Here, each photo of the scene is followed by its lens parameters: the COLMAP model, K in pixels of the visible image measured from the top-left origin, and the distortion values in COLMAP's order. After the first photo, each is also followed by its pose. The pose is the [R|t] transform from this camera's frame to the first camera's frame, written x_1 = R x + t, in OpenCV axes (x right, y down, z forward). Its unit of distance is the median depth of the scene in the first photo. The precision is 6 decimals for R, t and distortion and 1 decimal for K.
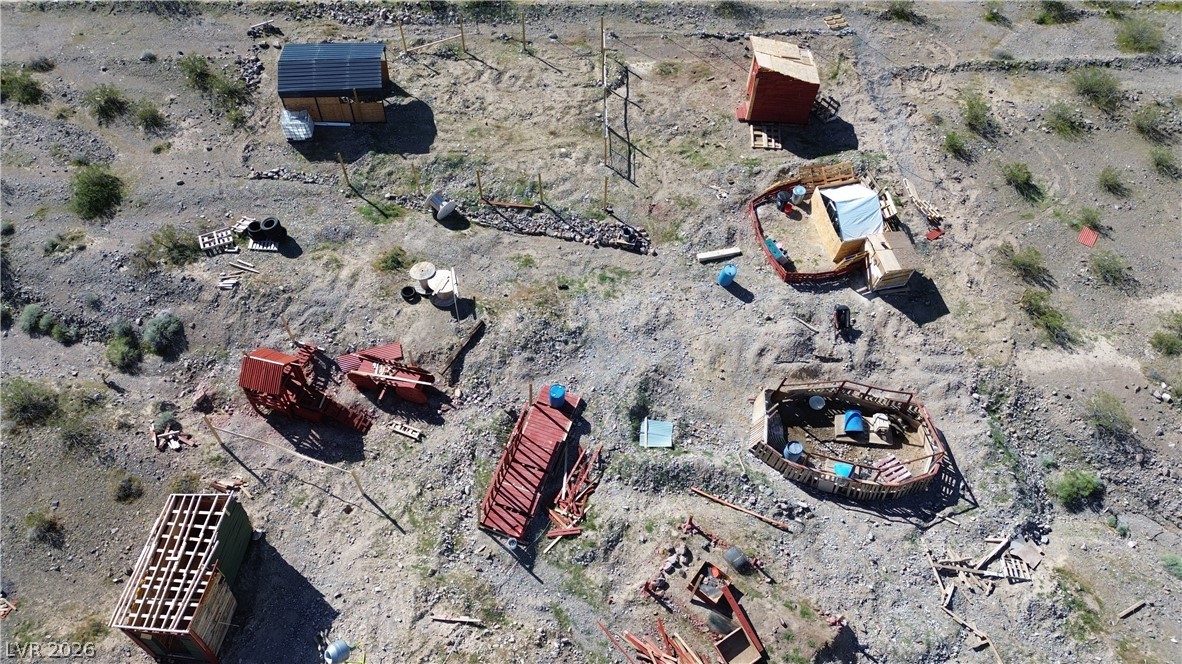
lens RADIAL K [[859.6, 0, 591.0], [0, 859.6, 332.0], [0, 0, 1]] dist [0.042907, -0.074191]
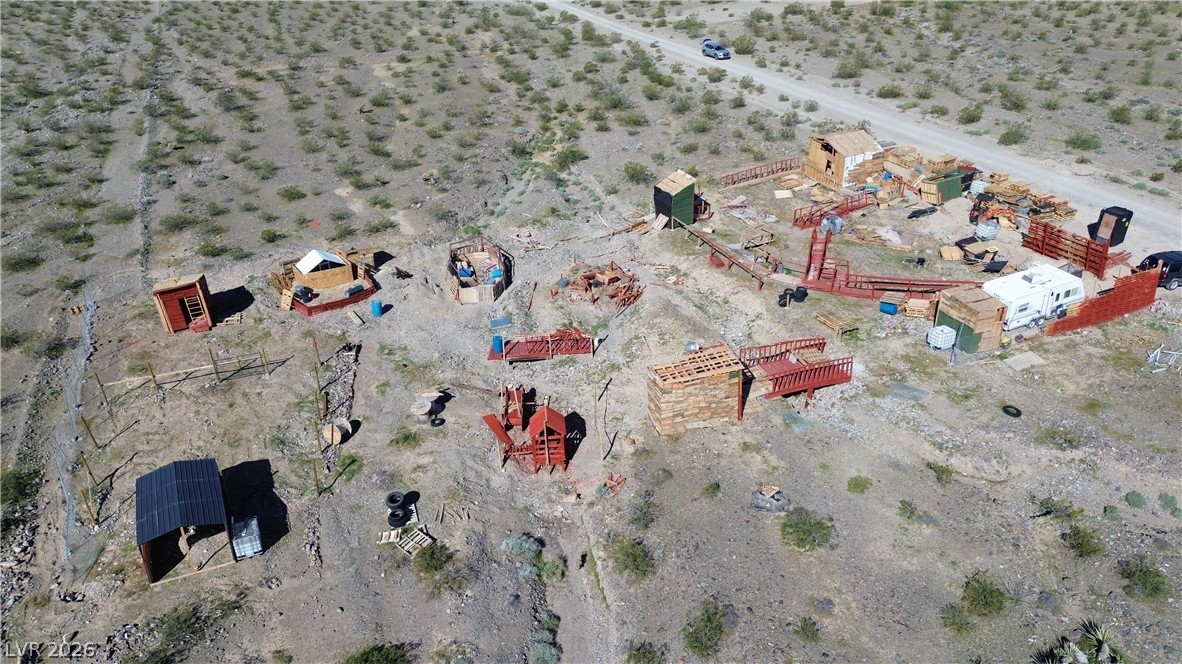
lens RADIAL K [[859.6, 0, 591.0], [0, 859.6, 332.0], [0, 0, 1]] dist [0.042907, -0.074191]
pose [[-0.347294, -0.494610, 0.796711, -1.195603], [0.766408, 0.339865, 0.545078, -0.587311], [-0.540376, 0.799908, 0.261040, 0.432359]]
